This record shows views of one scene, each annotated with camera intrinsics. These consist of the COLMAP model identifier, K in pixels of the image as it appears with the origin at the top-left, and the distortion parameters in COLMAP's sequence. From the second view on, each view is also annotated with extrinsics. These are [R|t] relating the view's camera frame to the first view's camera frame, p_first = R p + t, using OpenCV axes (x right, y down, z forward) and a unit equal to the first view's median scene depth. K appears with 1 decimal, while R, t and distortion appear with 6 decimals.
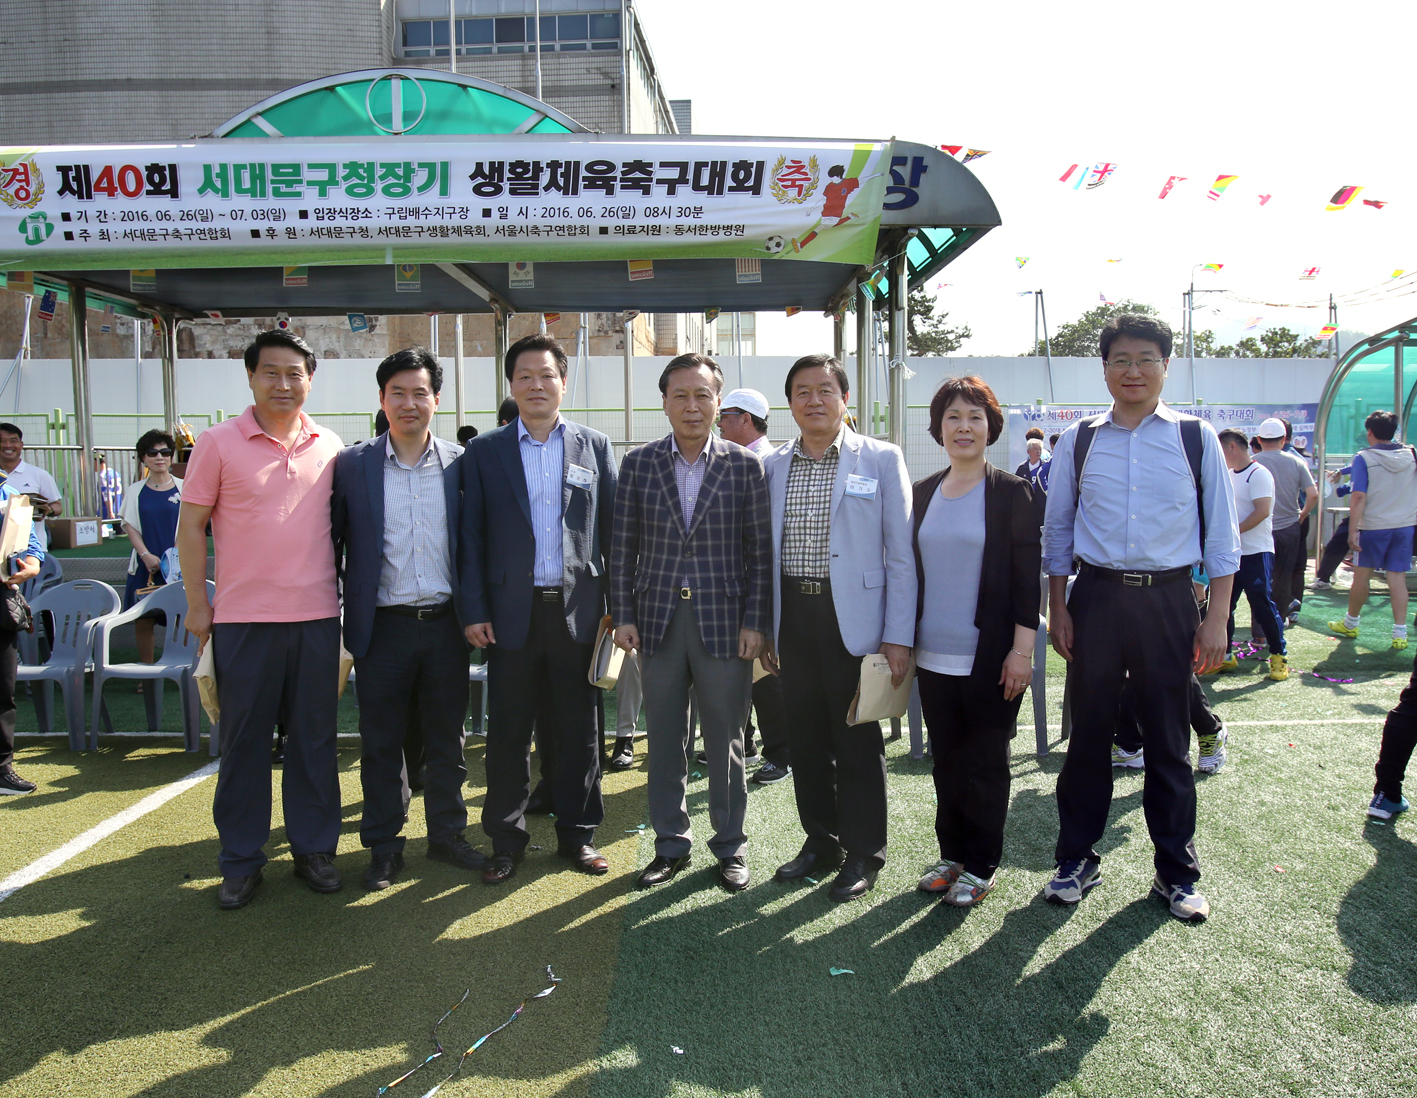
lens RADIAL K [[998.9, 0, 708.5], [0, 998.9, 549.0], [0, 0, 1]] dist [-0.058095, 0.051386]
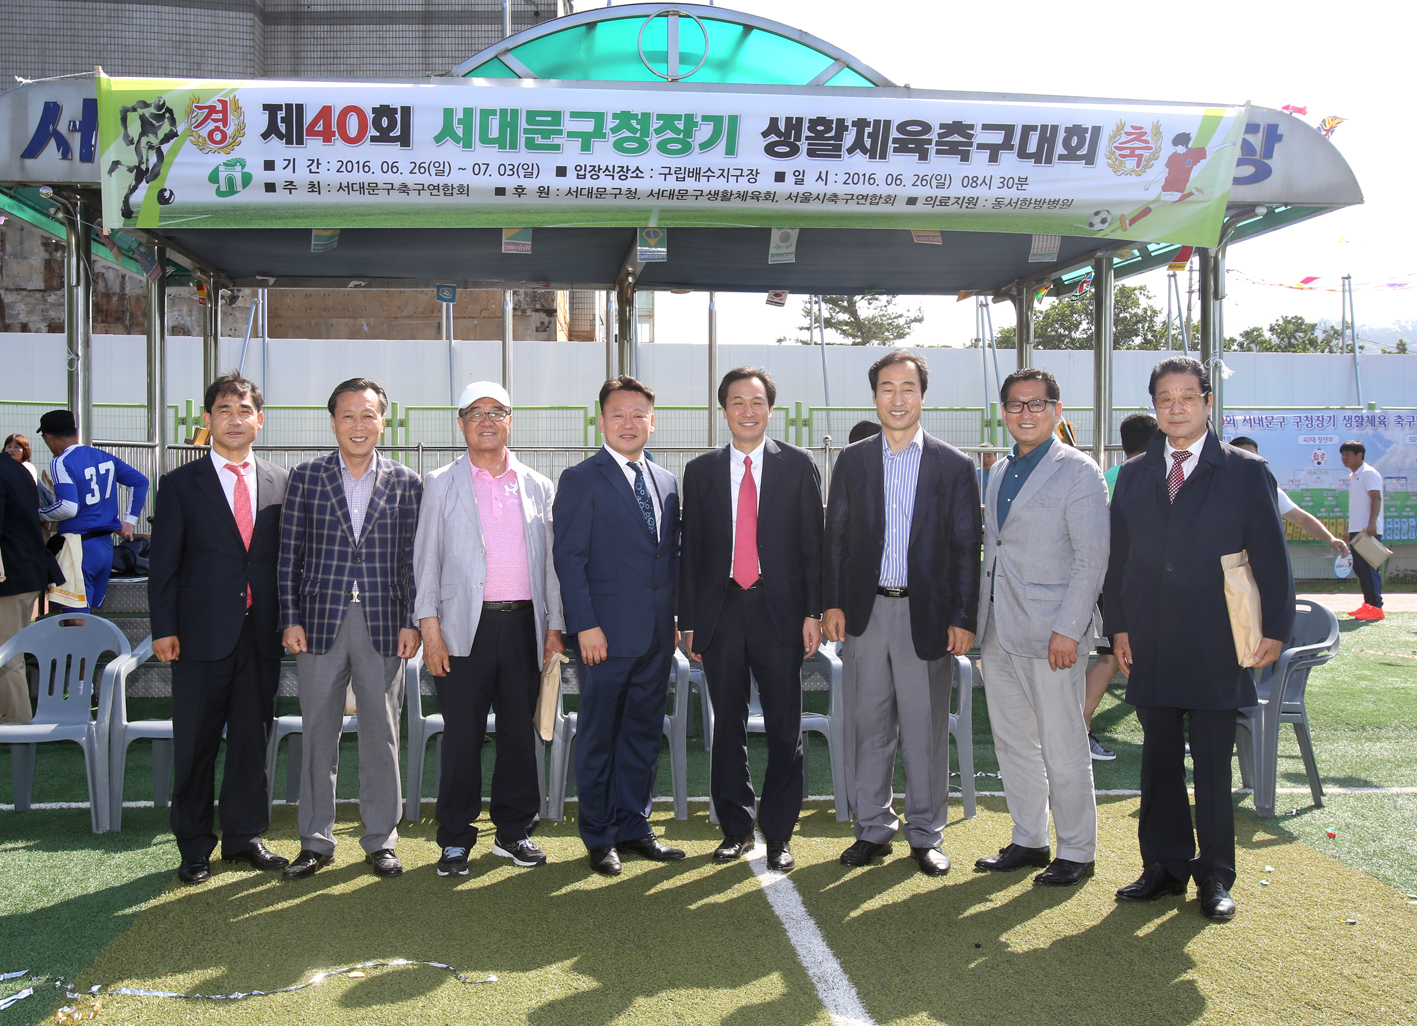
lens RADIAL K [[1222.4, 0, 643.6], [0, 1222.4, 503.5], [0, 0, 1]] dist [-0.005208, 0.015148]
pose [[0.998488, 0.011494, 0.053754, -0.392709], [-0.008382, 0.998295, -0.057766, -0.000531], [-0.054326, 0.057229, 0.996882, -0.015191]]
